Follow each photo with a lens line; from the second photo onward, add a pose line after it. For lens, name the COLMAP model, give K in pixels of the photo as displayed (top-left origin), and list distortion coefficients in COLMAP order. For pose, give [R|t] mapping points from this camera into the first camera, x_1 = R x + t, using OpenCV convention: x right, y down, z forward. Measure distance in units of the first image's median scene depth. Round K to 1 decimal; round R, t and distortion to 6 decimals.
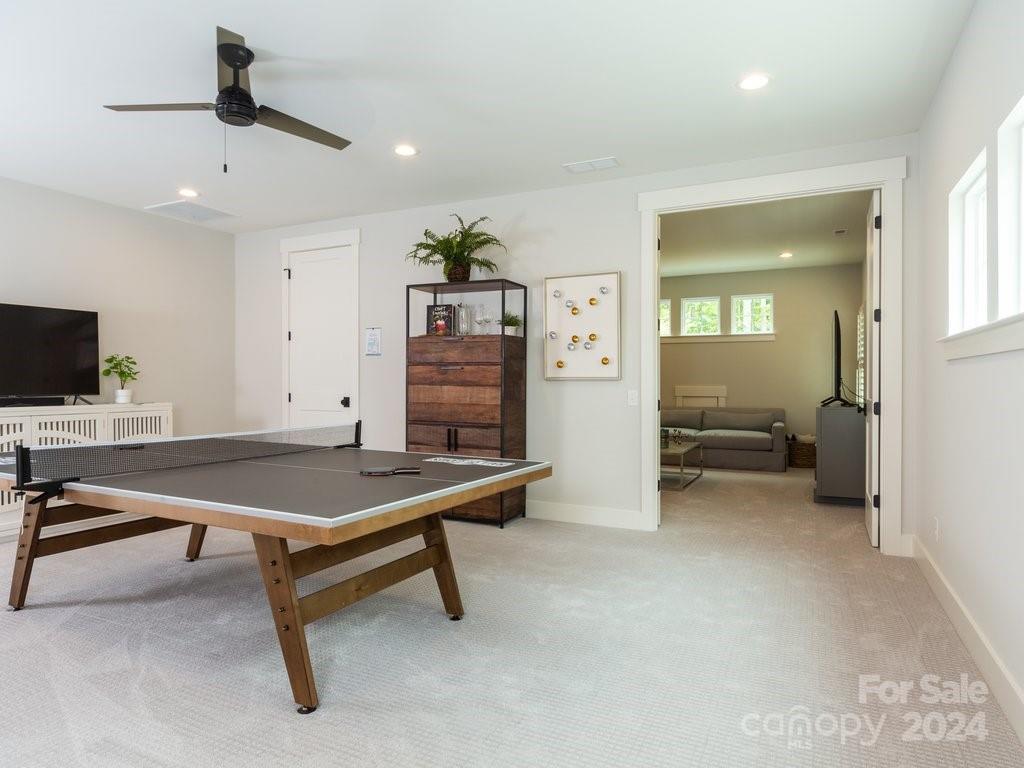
lens RADIAL K [[615.2, 0, 518.9], [0, 615.2, 385.8], [0, 0, 1]] dist [0.002227, 0.002800]
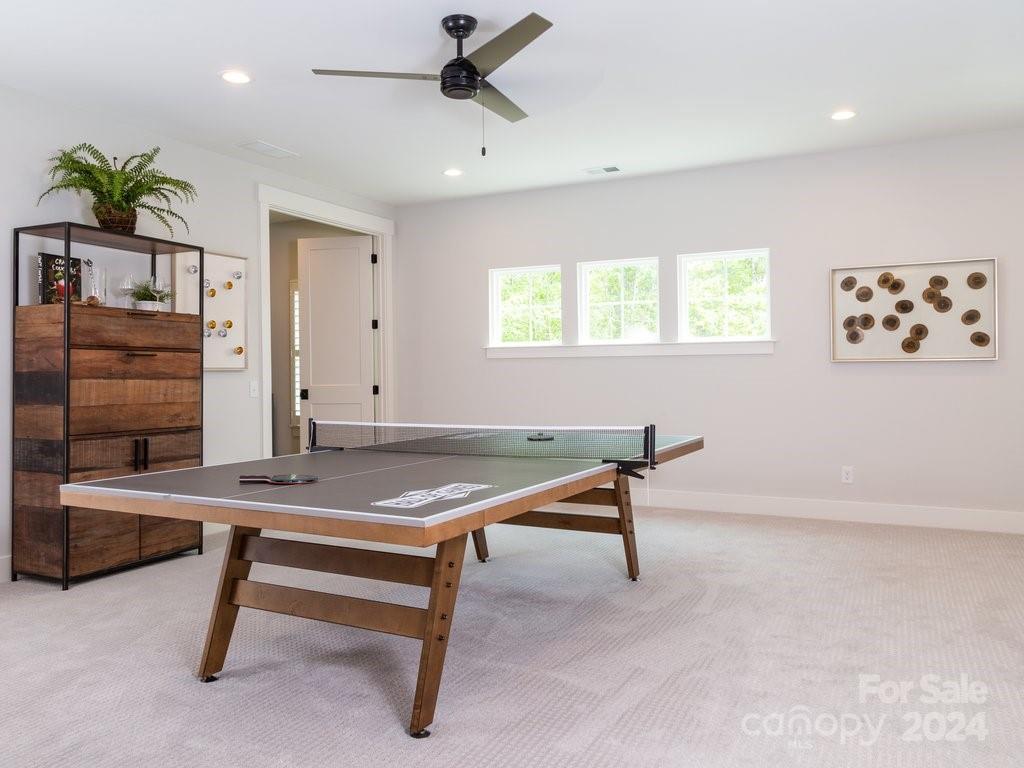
lens RADIAL K [[754.4, 0, 515.5], [0, 754.4, 376.7], [0, 0, 1]] dist [0.004293, 0.002709]
pose [[0.032464, -0.008401, 0.999438, -0.975911], [0.017357, 0.999819, 0.007840, -0.002293], [-0.999322, 0.017093, 0.032603, 0.533920]]
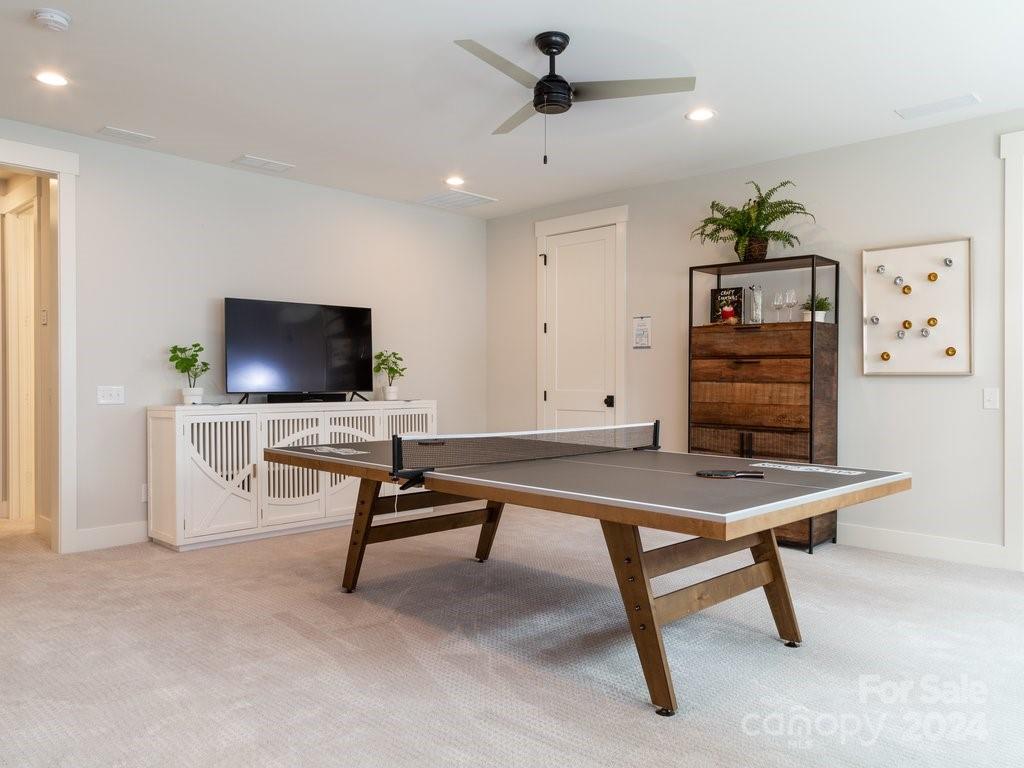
lens RADIAL K [[754.4, 0, 516.3], [0, 754.4, 383.8], [0, 0, 1]] dist [0.004293, 0.002709]
pose [[0.950977, 0.002143, -0.309253, -0.088414], [-0.002309, 0.999997, -0.000173, 0.002475], [0.309252, 0.000878, 0.950980, -0.093729]]
